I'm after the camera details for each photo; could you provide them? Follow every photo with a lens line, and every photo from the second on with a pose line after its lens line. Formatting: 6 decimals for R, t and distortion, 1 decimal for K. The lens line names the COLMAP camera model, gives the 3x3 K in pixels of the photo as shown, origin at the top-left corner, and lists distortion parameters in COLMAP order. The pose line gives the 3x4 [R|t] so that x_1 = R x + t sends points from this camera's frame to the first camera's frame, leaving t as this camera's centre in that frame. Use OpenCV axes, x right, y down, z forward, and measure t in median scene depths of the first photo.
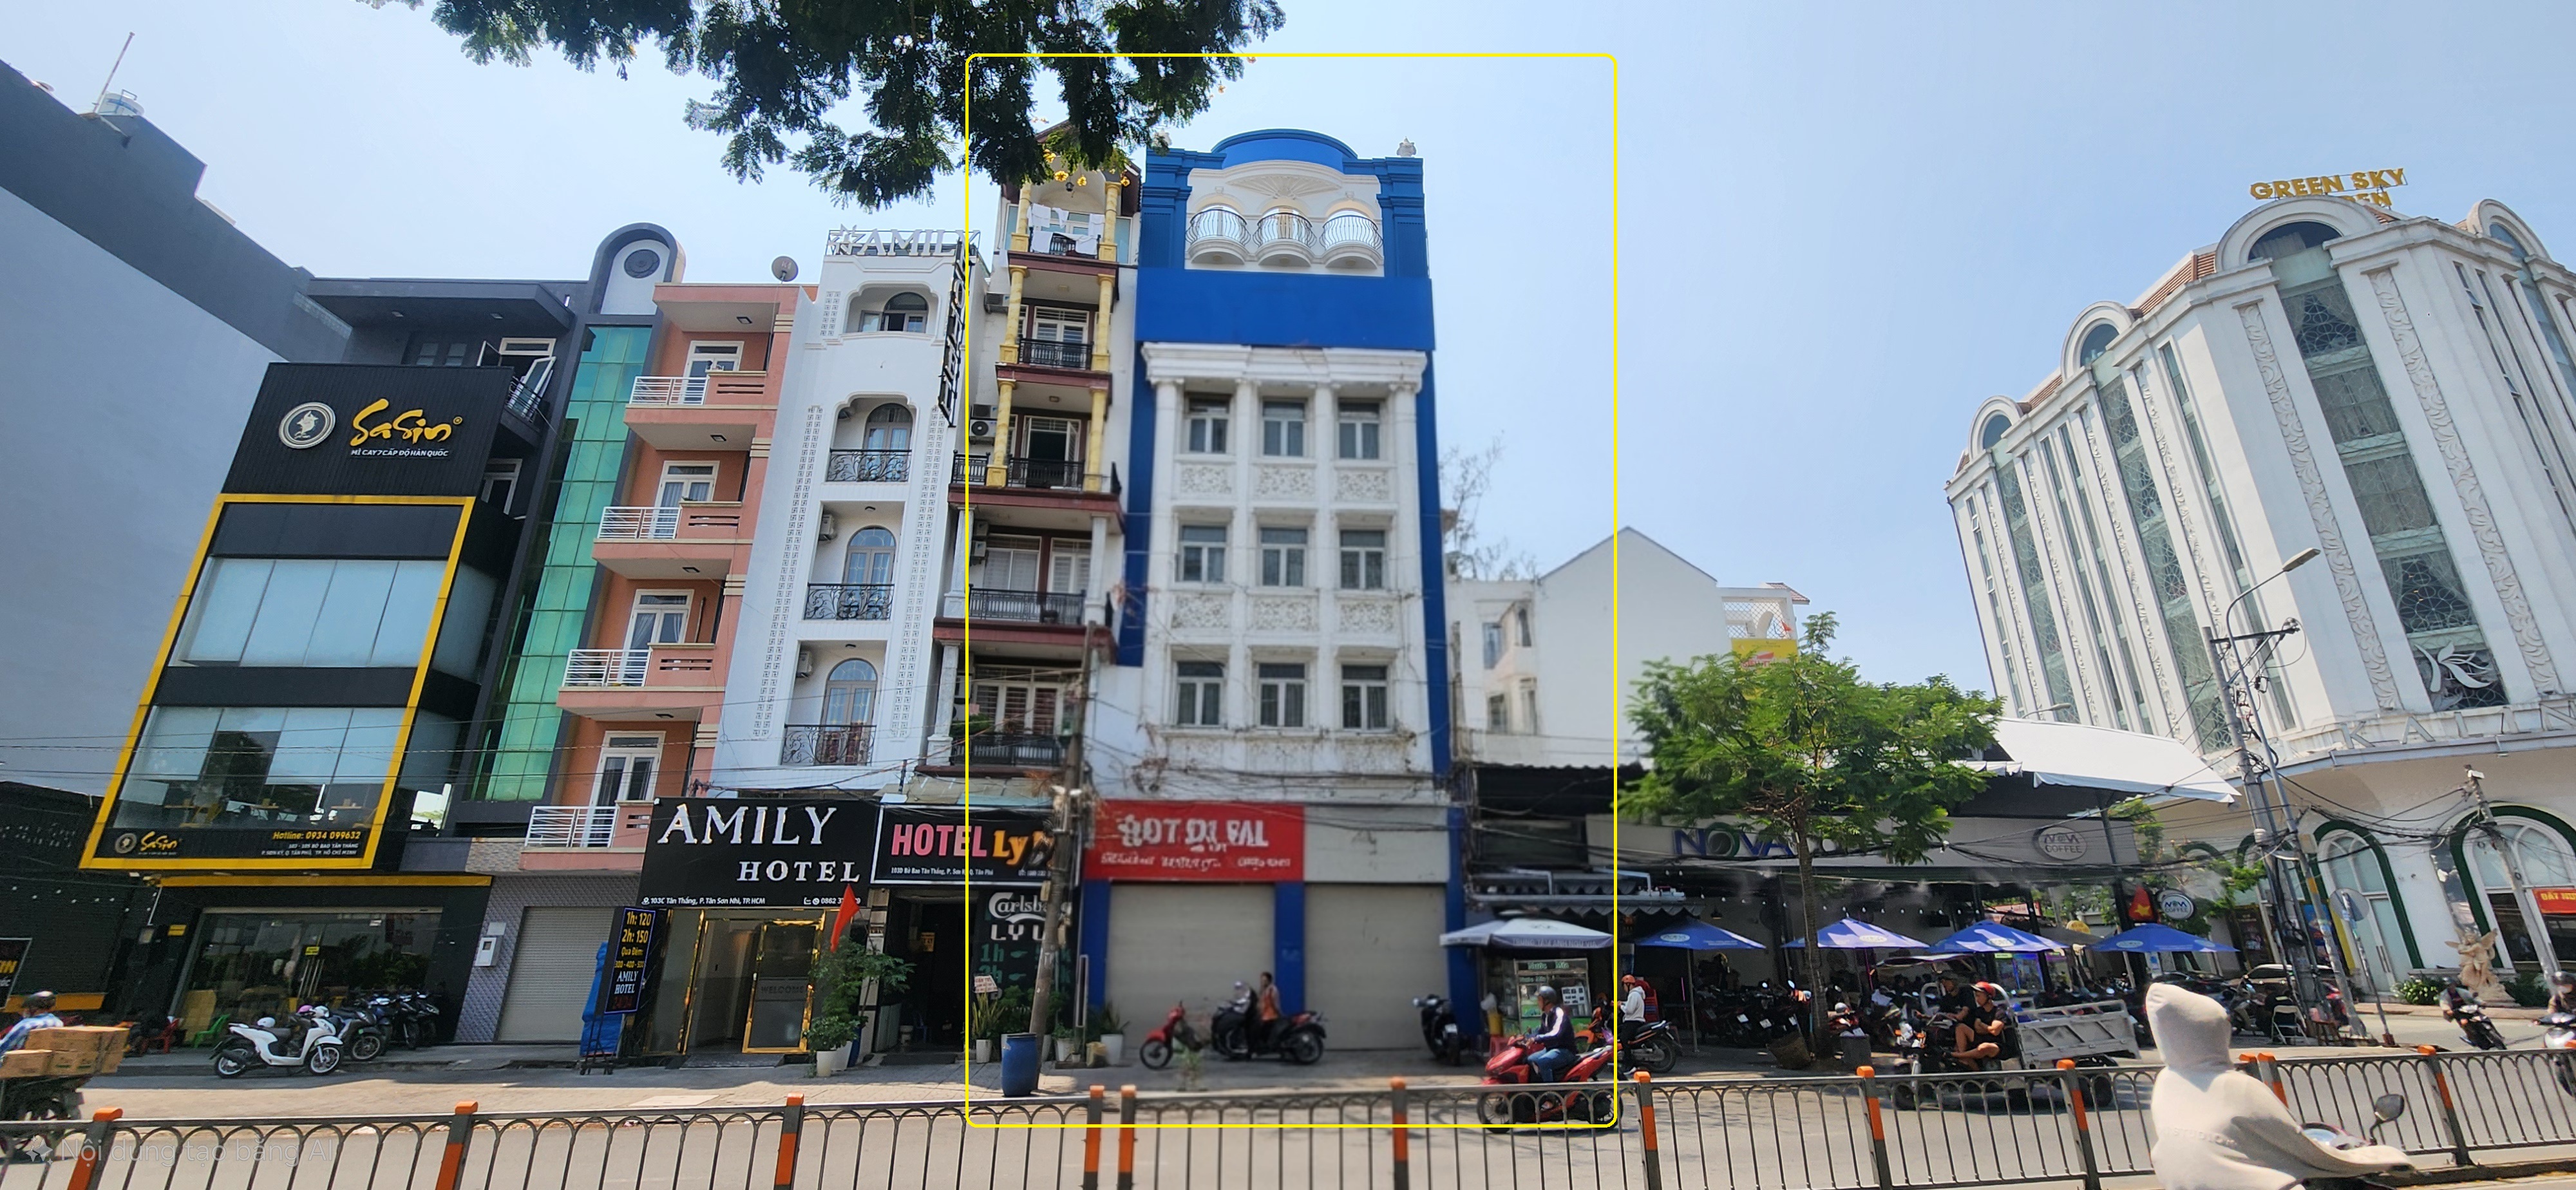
lens RADIAL K [[1034.2, 0, 1288.1], [0, 1034.2, 603.4], [0, 0, 1]] dist [0.000066, 0.000047]
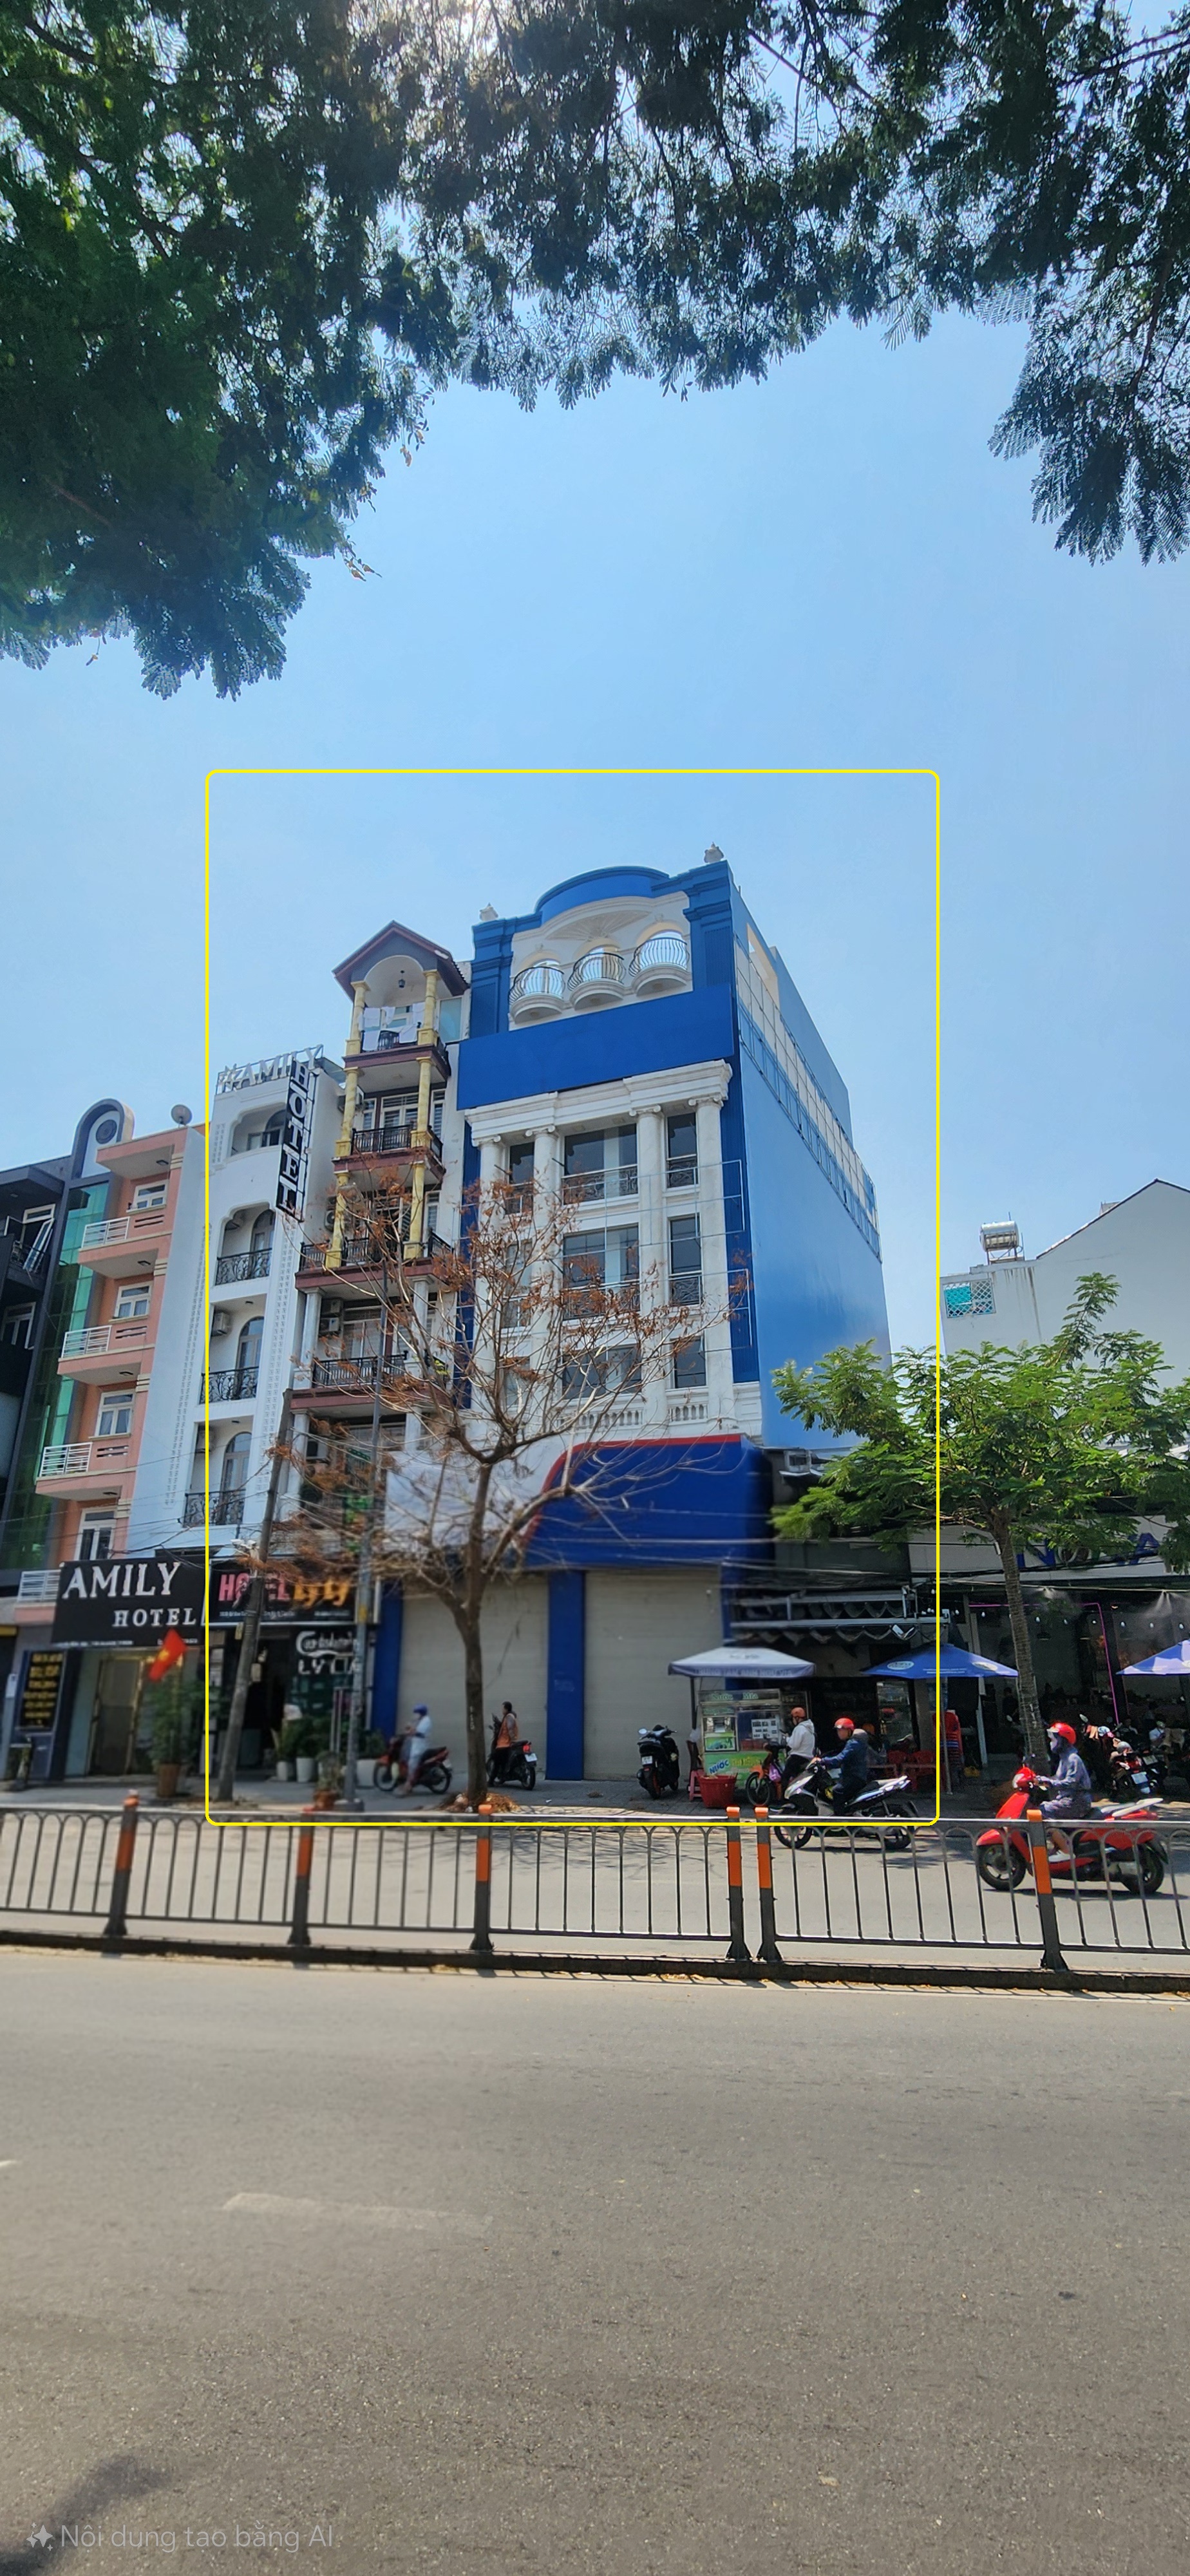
lens RADIAL K [[1034.2, 0, 608.2], [0, 1034.2, 1311.2], [0, 0, 1]] dist [0.000066, 0.000047]
pose [[0.920784, -0.135524, -0.365774, 0.401660], [0.131485, 0.990662, -0.036058, 0.013506], [0.367246, -0.014892, 0.930005, 0.059043]]
